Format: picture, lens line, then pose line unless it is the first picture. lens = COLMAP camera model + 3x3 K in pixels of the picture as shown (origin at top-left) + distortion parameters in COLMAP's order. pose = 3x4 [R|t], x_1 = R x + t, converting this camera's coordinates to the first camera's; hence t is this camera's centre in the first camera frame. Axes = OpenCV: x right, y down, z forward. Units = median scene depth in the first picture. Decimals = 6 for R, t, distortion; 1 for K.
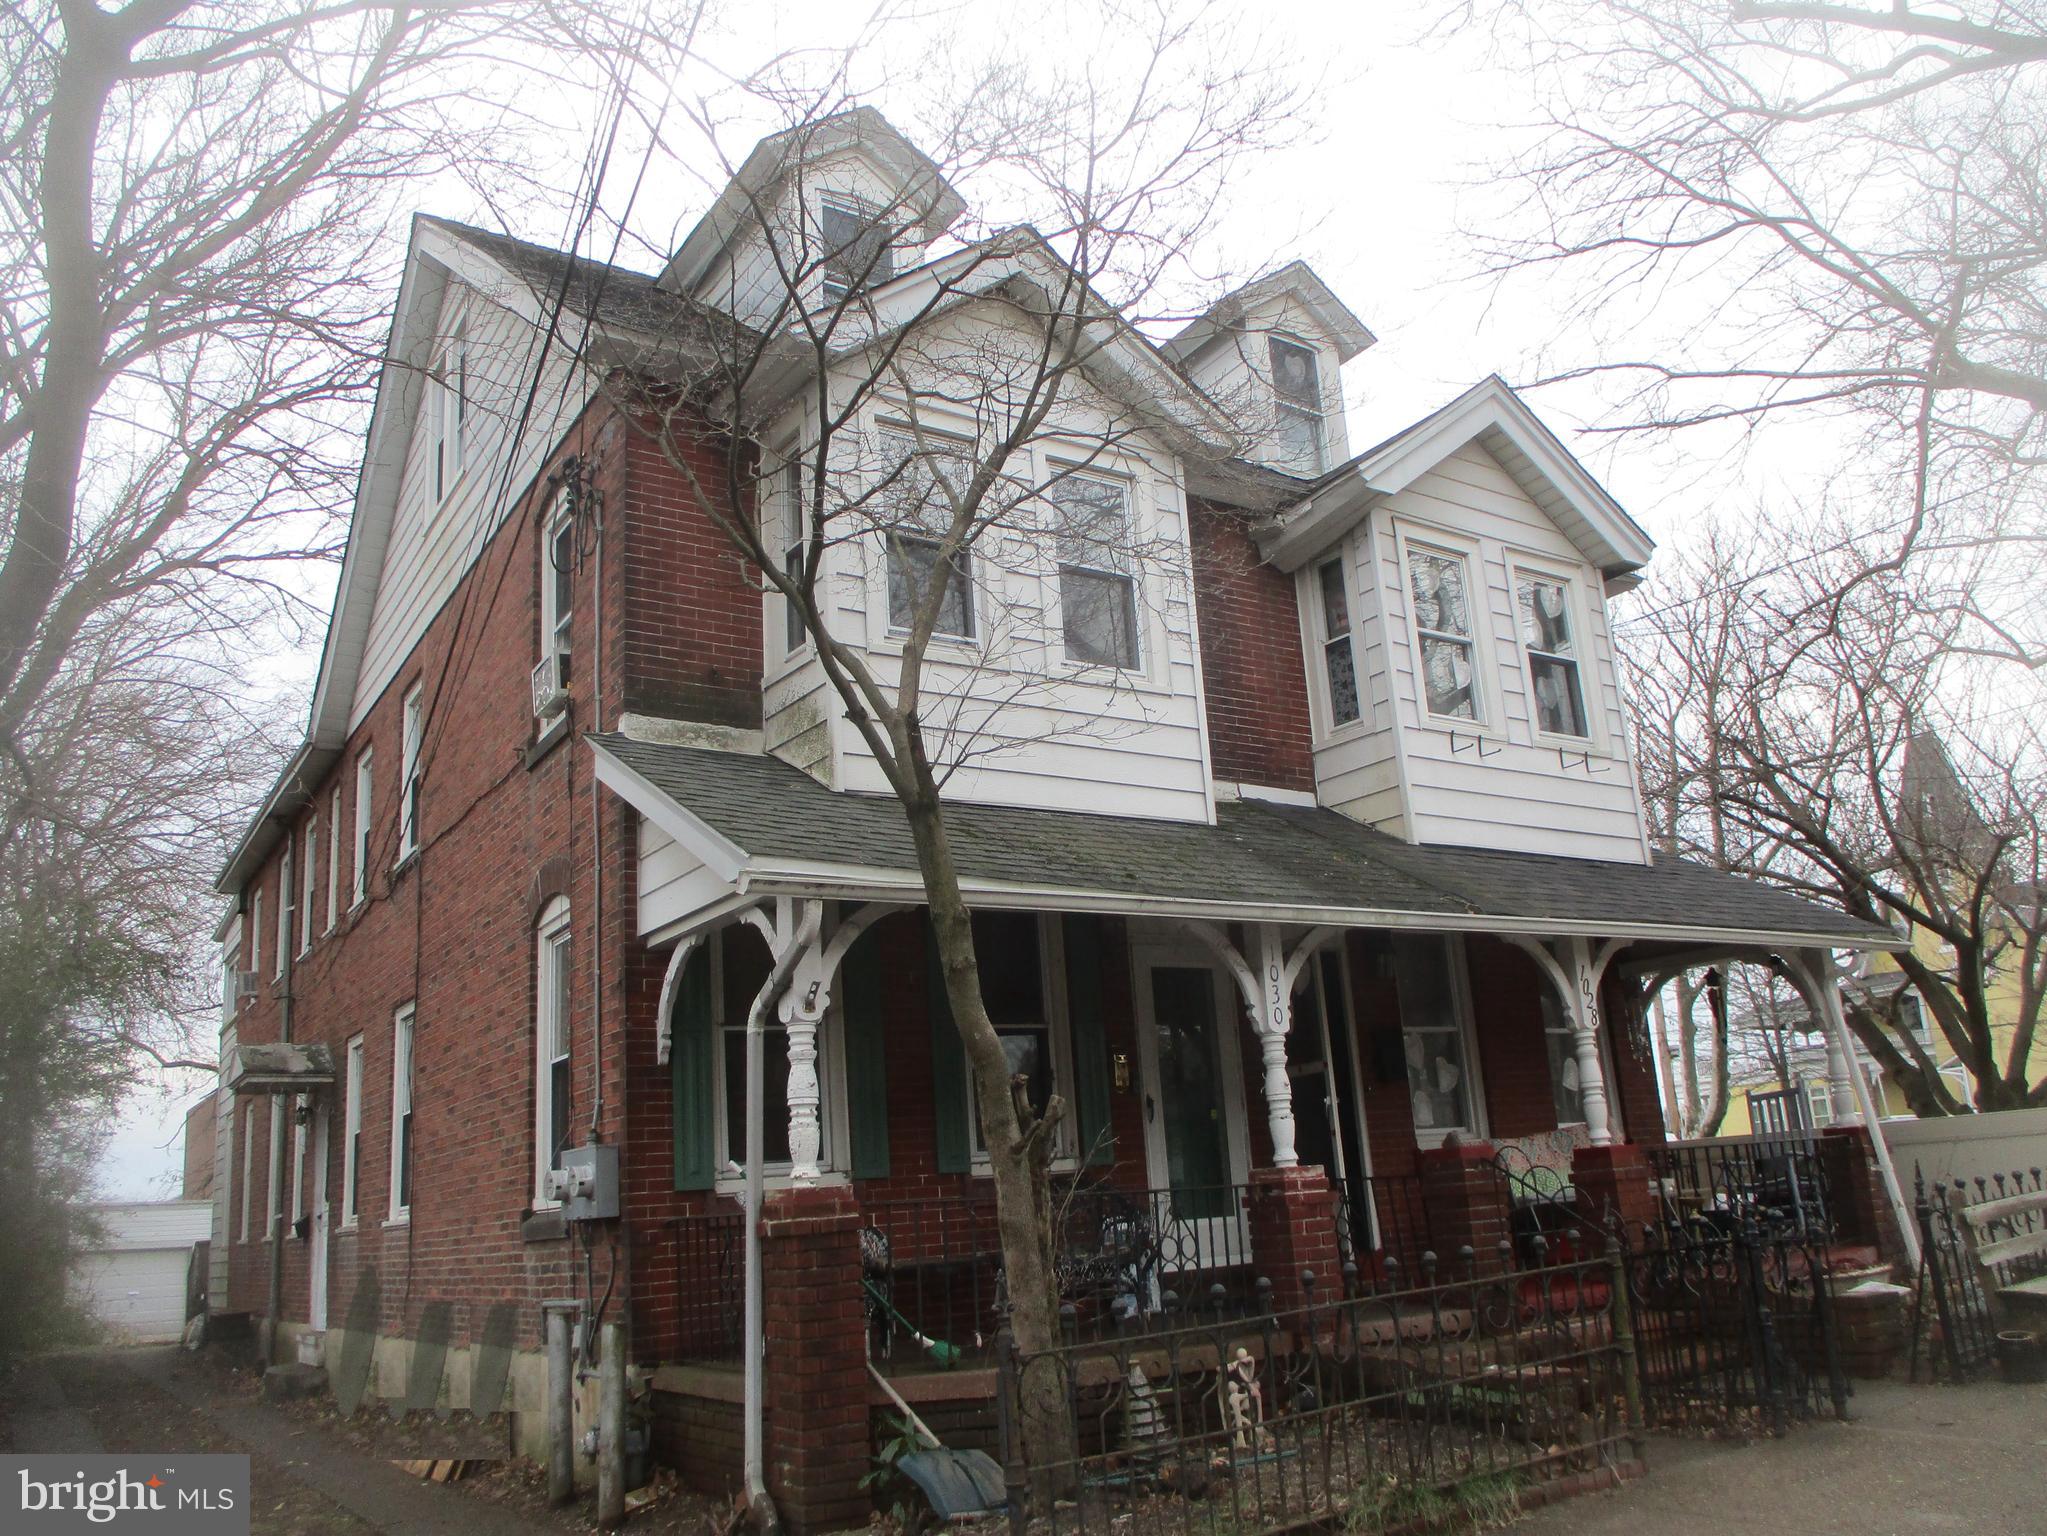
lens RADIAL K [[1569.0, 0, 1021.6], [0, 1569.0, 788.4], [0, 0, 1]] dist [0.003865, 0.000190]
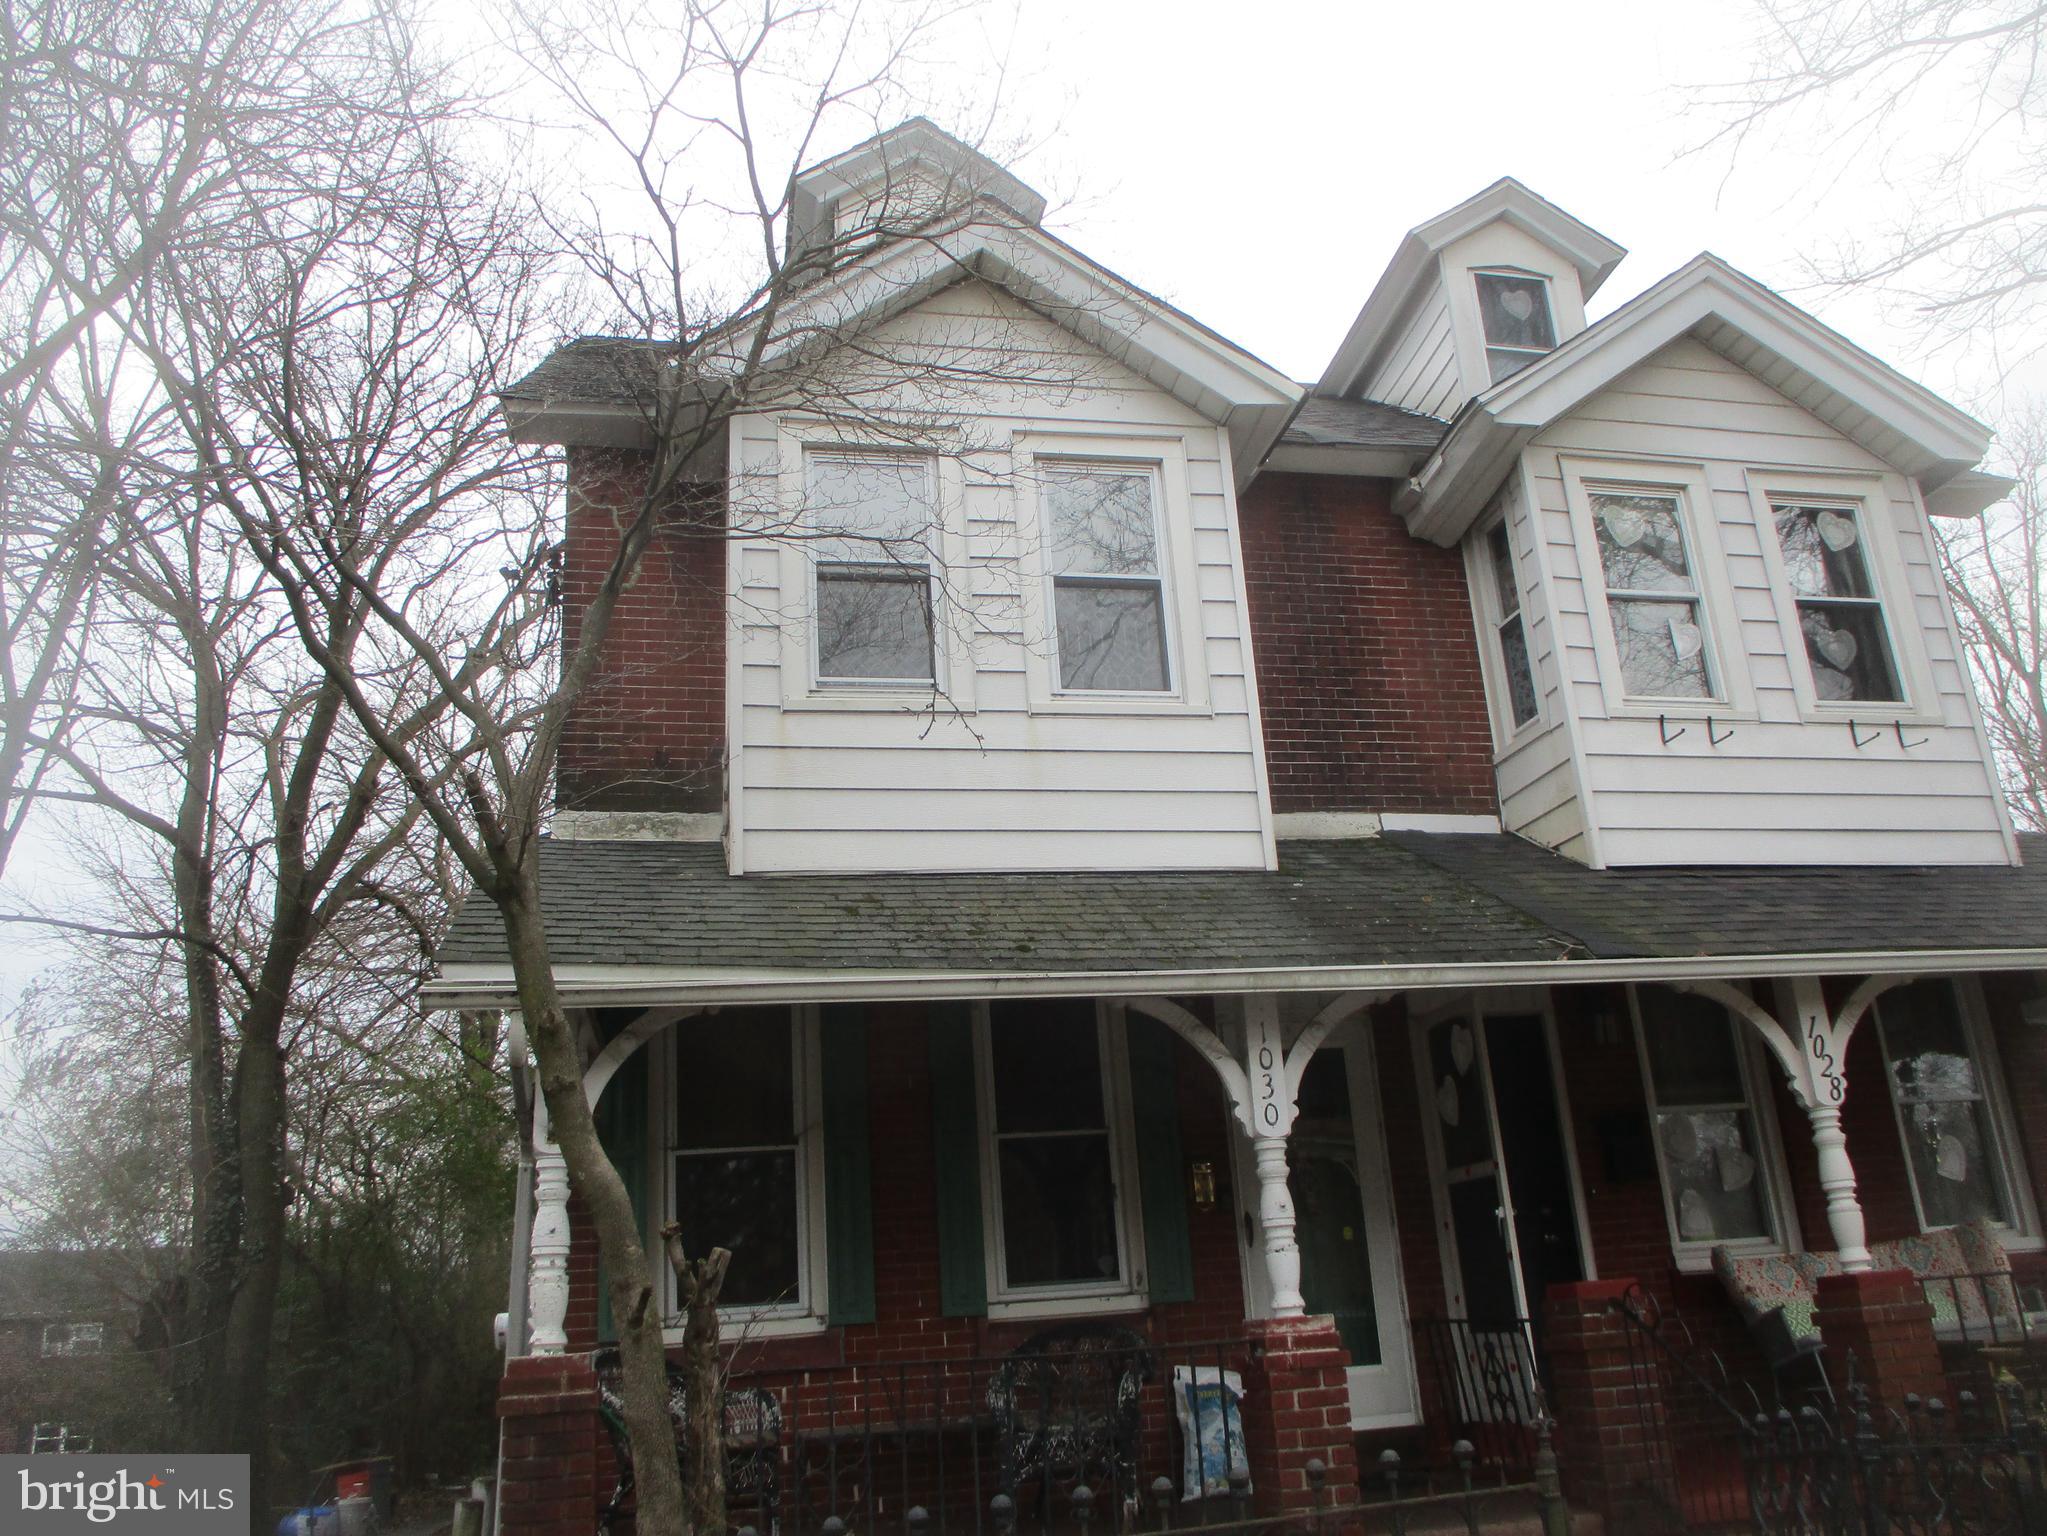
lens RADIAL K [[1630.6, 0, 1023.5], [0, 1630.6, 768.0], [0, 0, 1]] dist [-0.009570, 0.001408]
pose [[0.935282, -0.115370, -0.334569, 0.248385], [0.094744, 0.992489, -0.077386, 0.020767], [0.340984, 0.040680, 0.939188, 0.154560]]
